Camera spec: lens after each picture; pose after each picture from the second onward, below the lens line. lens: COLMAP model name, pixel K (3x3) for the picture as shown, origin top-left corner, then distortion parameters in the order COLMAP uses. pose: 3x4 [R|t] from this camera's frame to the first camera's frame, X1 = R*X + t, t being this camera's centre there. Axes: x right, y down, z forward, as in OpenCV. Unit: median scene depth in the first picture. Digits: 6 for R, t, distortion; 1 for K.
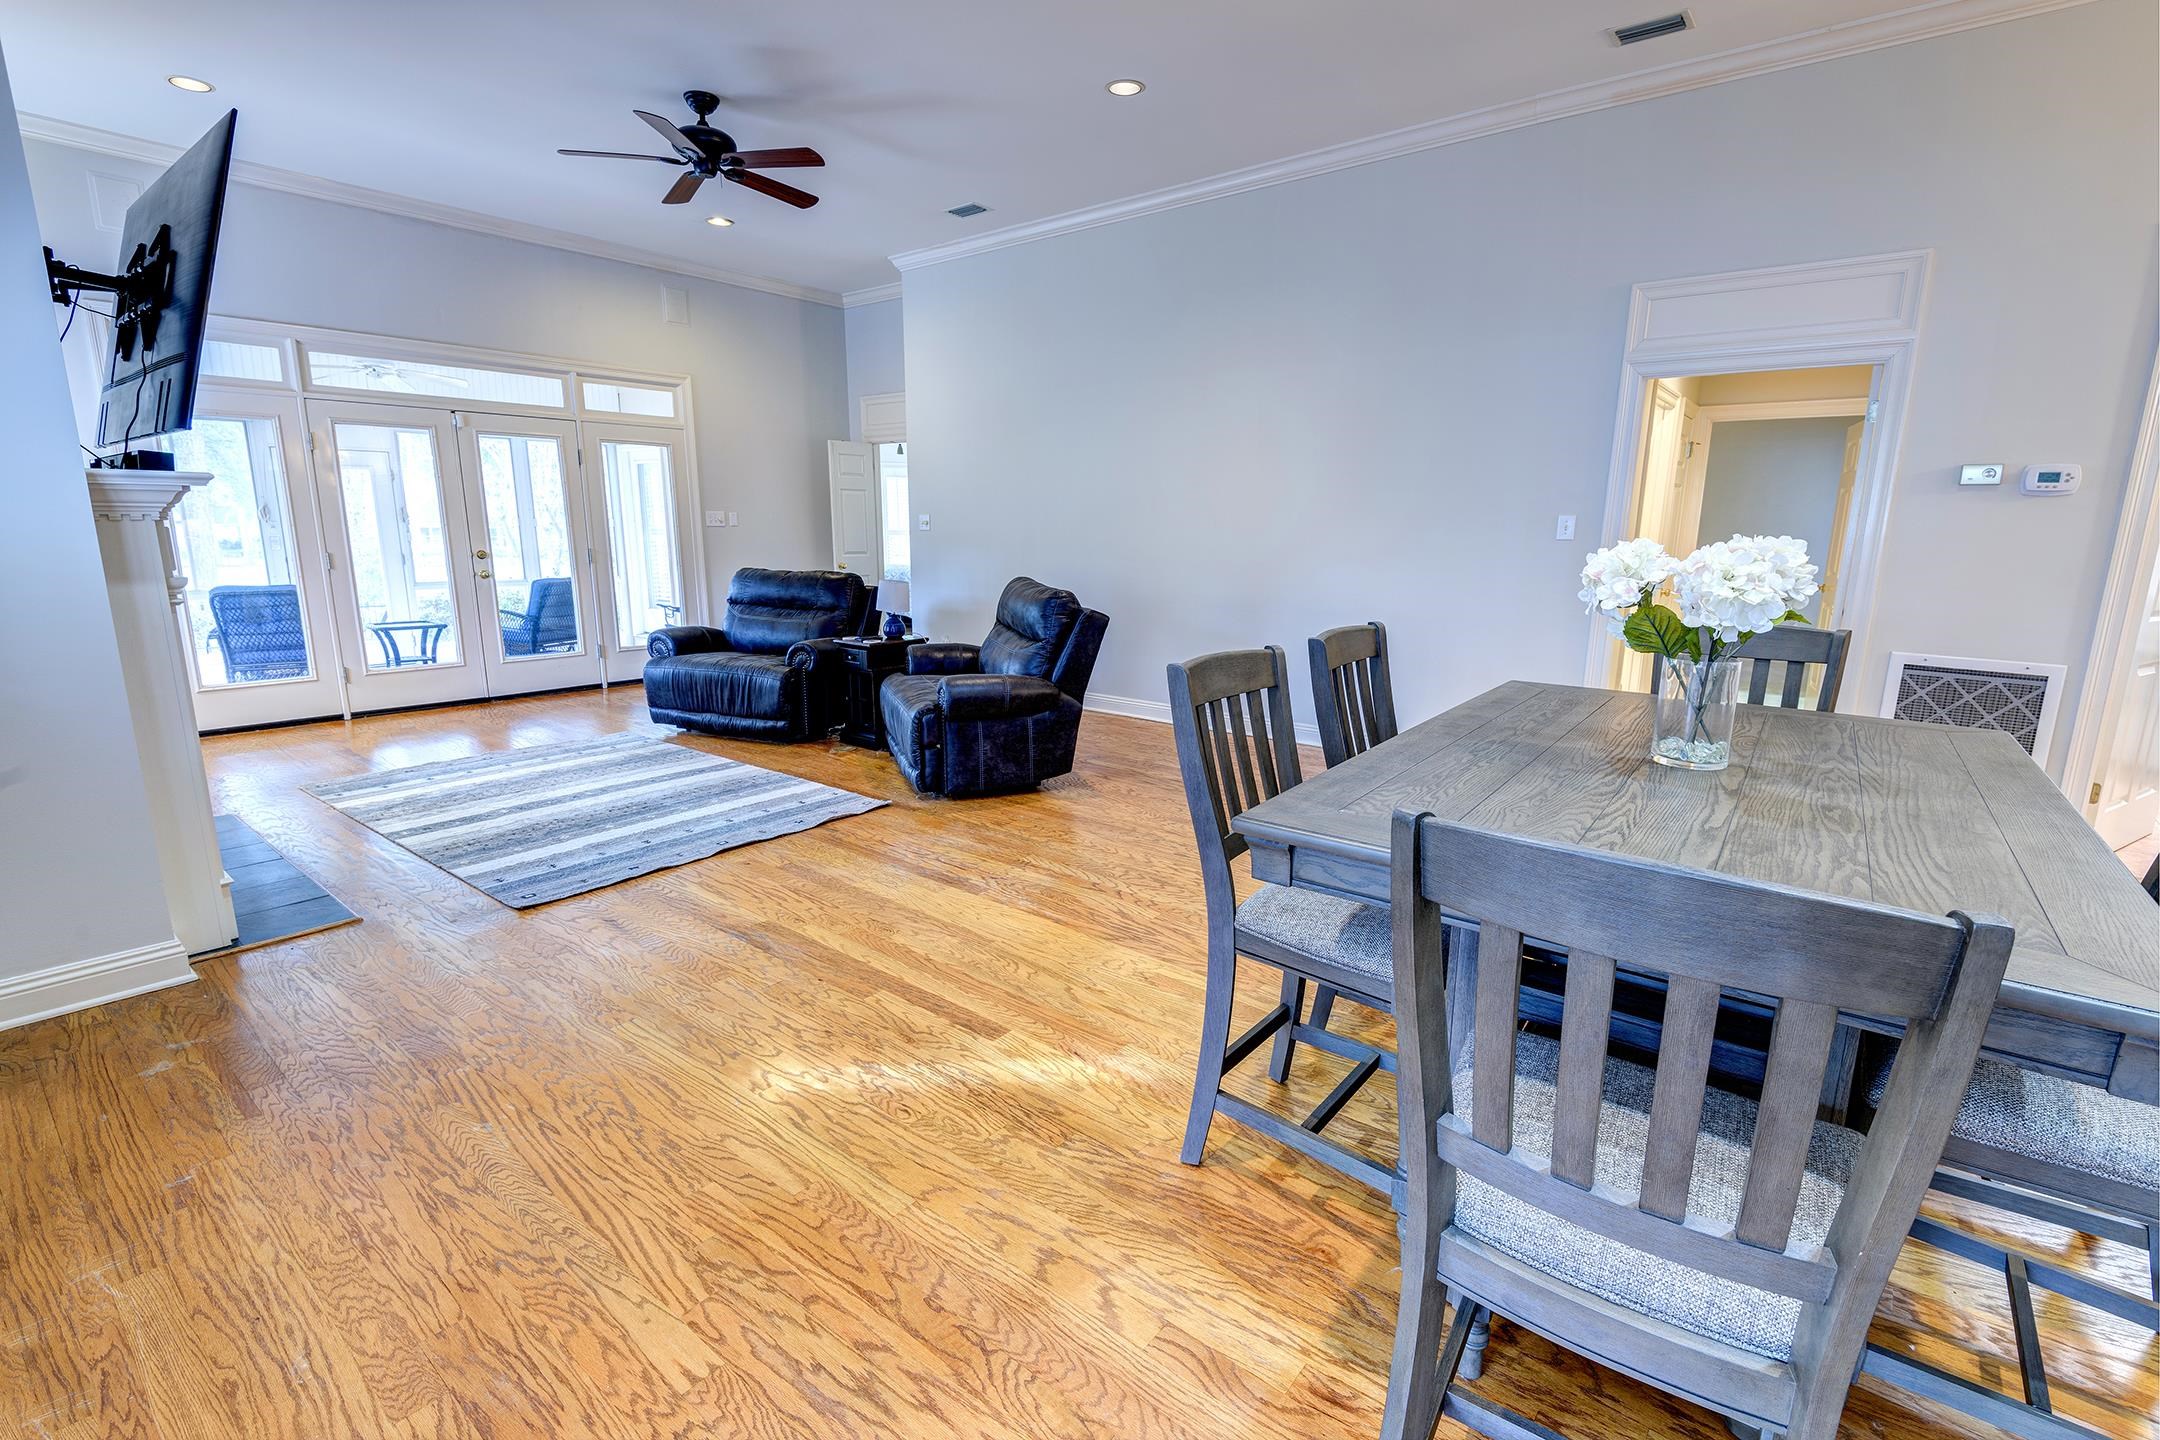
lens RADIAL K [[995.8, 0, 1087.8], [0, 995.8, 719.0], [0, 0, 1]] dist [0.034991, -0.010691]
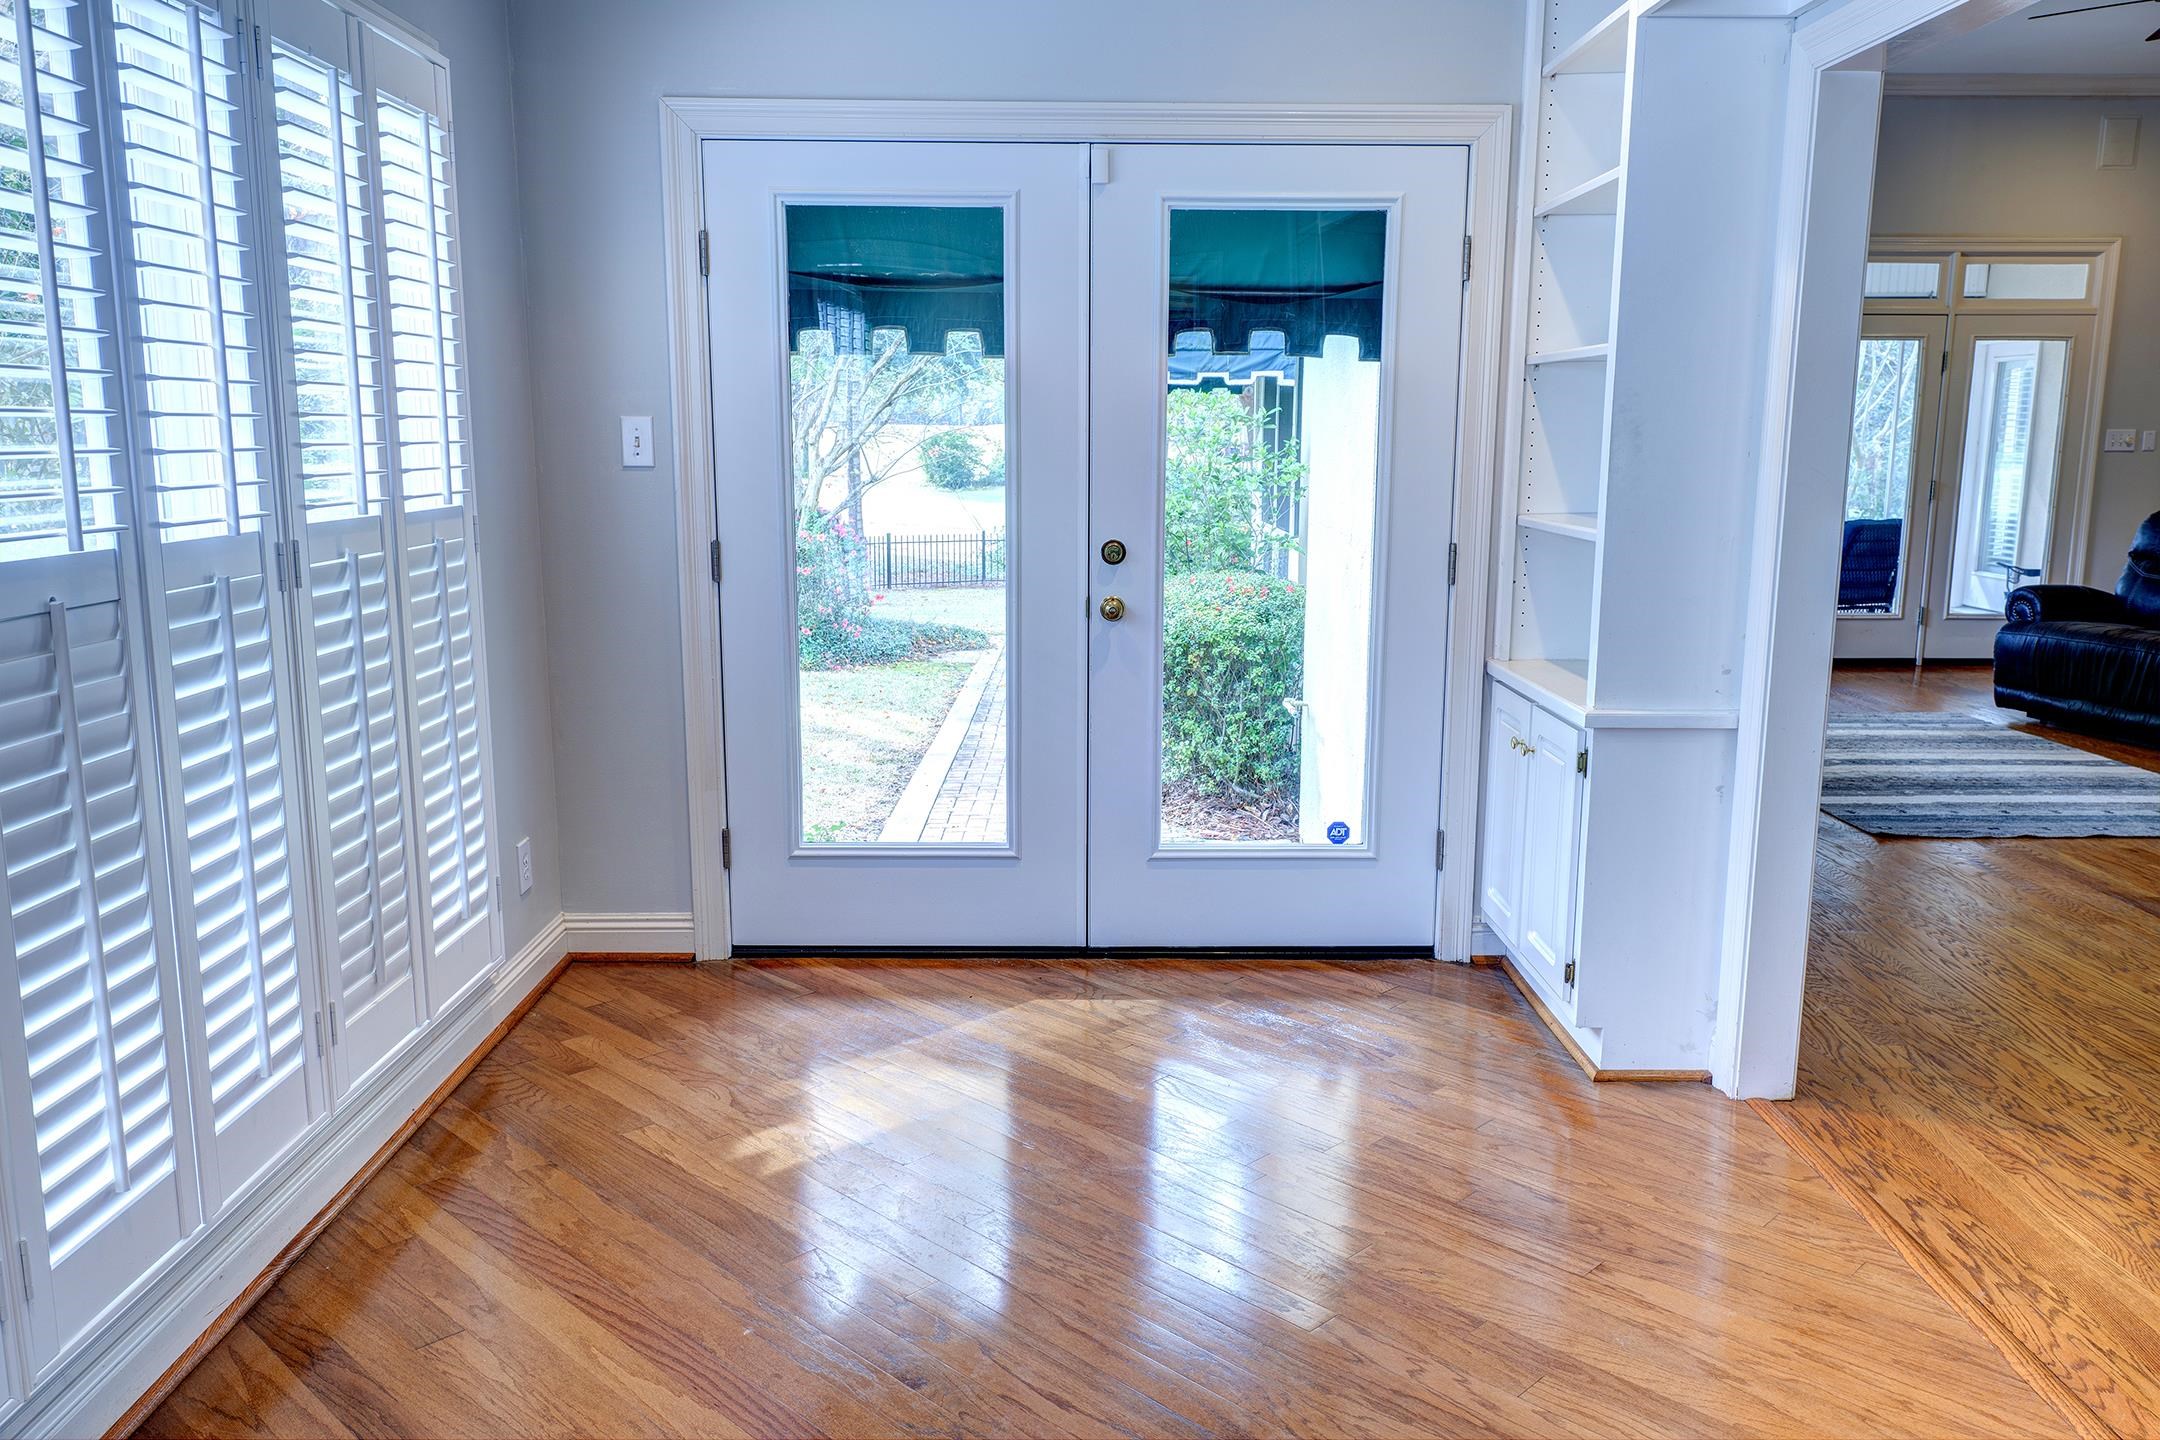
lens RADIAL K [[1686.1, 0, 1083.4], [0, 1686.1, 729.0], [0, 0, 1]] dist [0.008025, -0.000541]
pose [[0.647382, 0.132664, -0.750531, 0.096158], [-0.153759, 0.987221, 0.041874, 0.083525], [0.746495, 0.088292, 0.659507, -0.414450]]
